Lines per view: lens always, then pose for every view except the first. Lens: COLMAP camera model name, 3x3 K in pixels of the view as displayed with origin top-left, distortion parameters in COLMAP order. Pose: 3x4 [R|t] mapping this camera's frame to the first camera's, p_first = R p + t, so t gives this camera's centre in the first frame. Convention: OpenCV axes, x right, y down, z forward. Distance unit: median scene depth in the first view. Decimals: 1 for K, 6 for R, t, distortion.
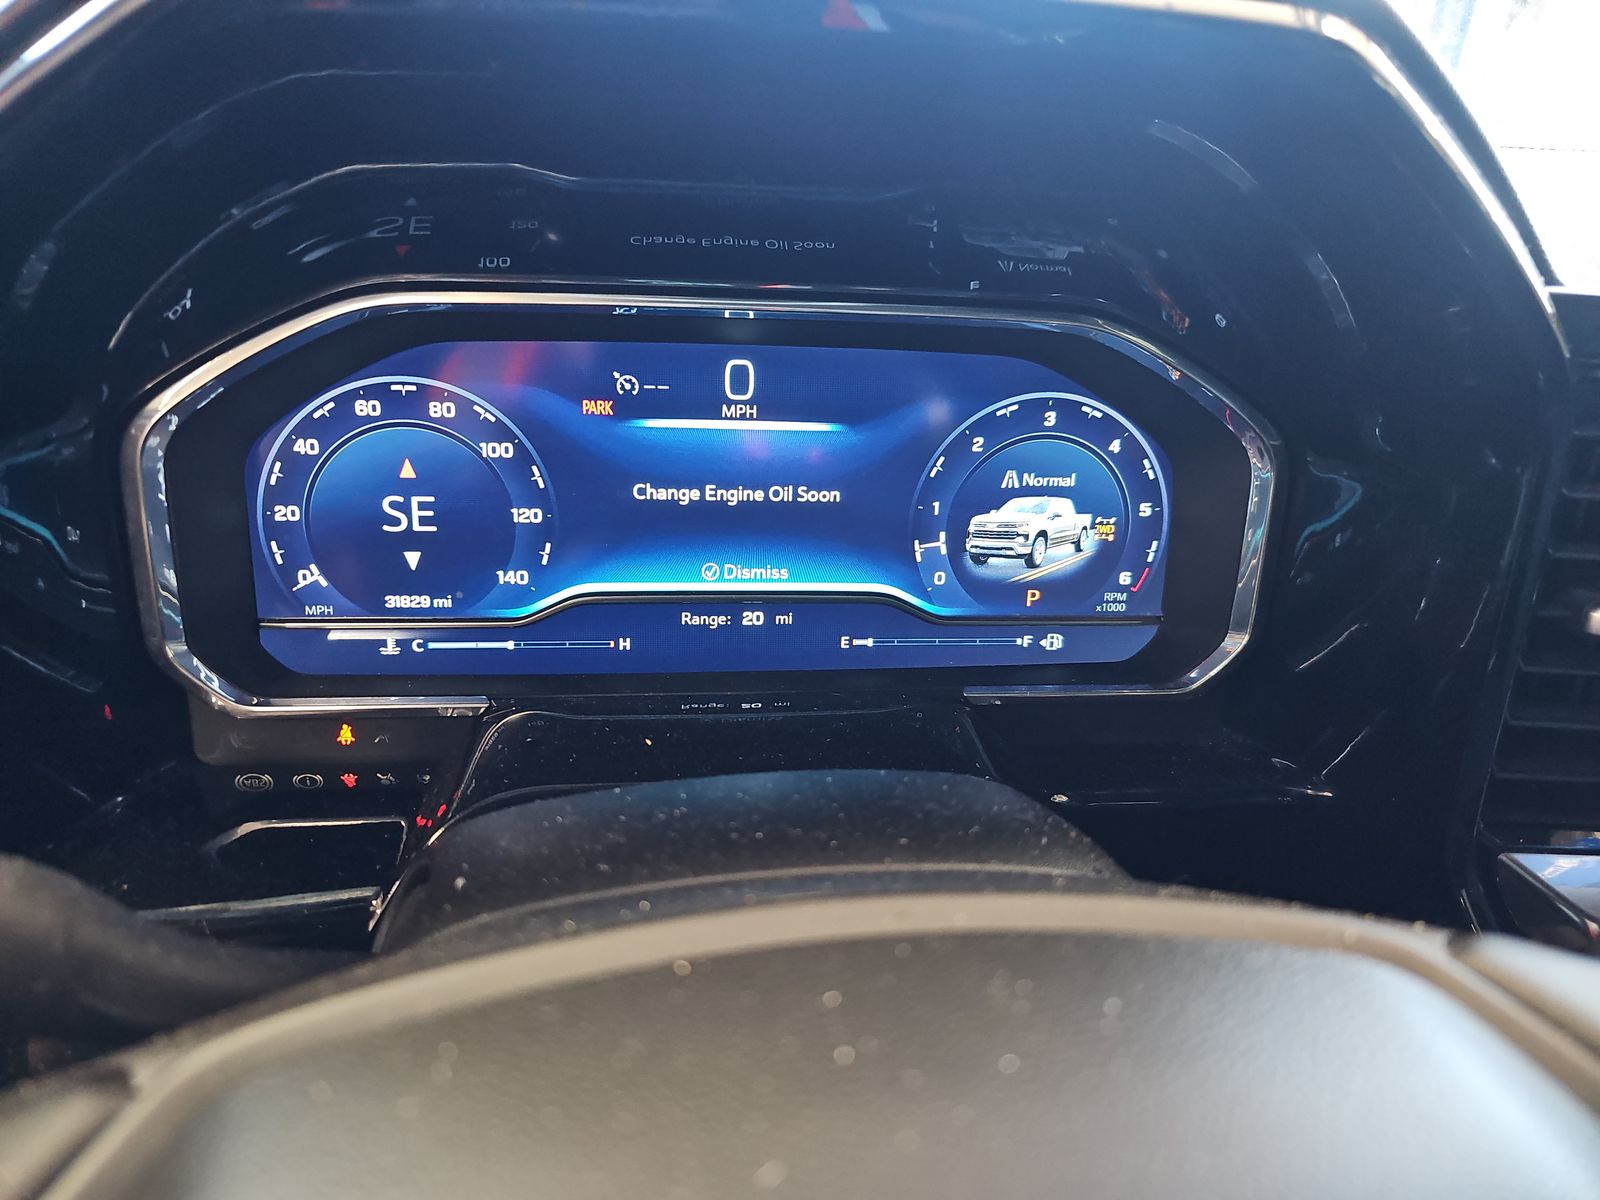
lens RADIAL K [[1023.4, 0, 803.1], [0, 1023.4, 639.9], [0, 0, 1]] dist [0.001733, -0.000055]
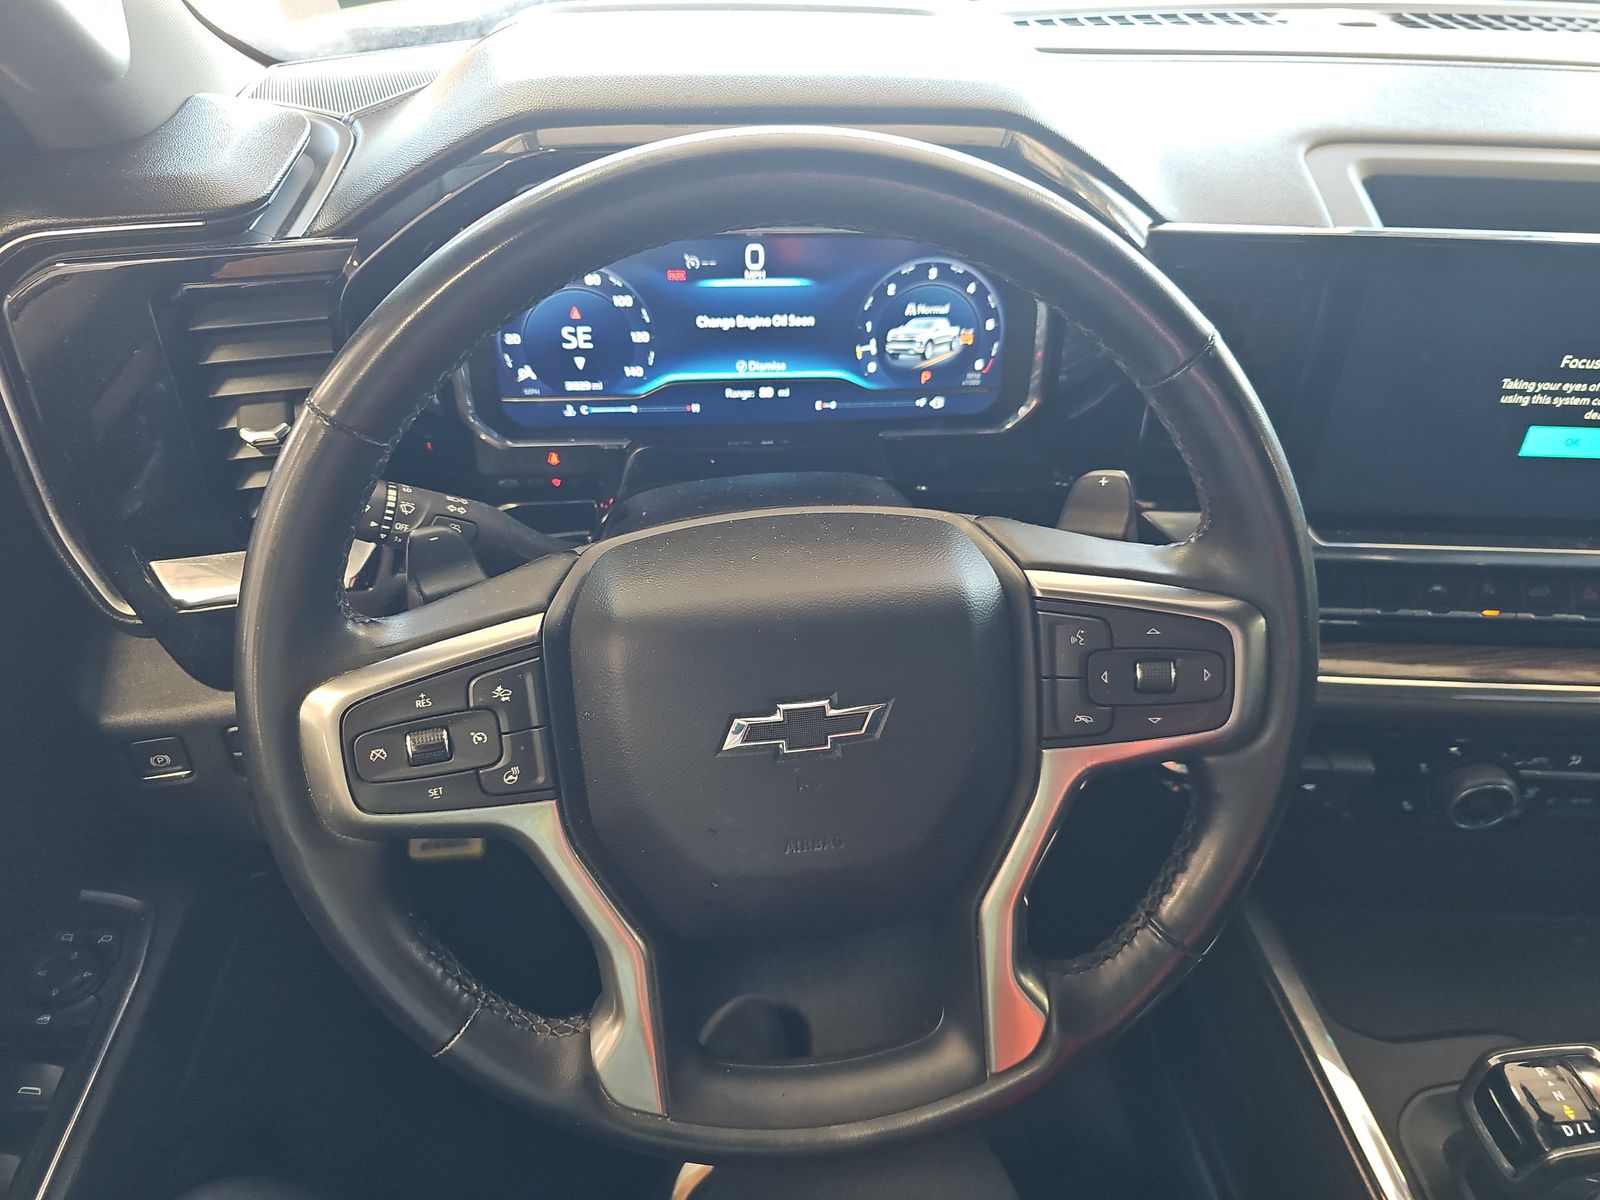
lens RADIAL K [[1048.9, 0, 816.1], [0, 1048.9, 606.5], [0, 0, 1]] dist [0.080050, -0.076602]
pose [[0.999428, -0.004802, -0.033466, 0.099699], [0.012265, 0.973924, 0.226541, -0.073540], [0.031506, -0.226822, 0.973427, -0.892926]]
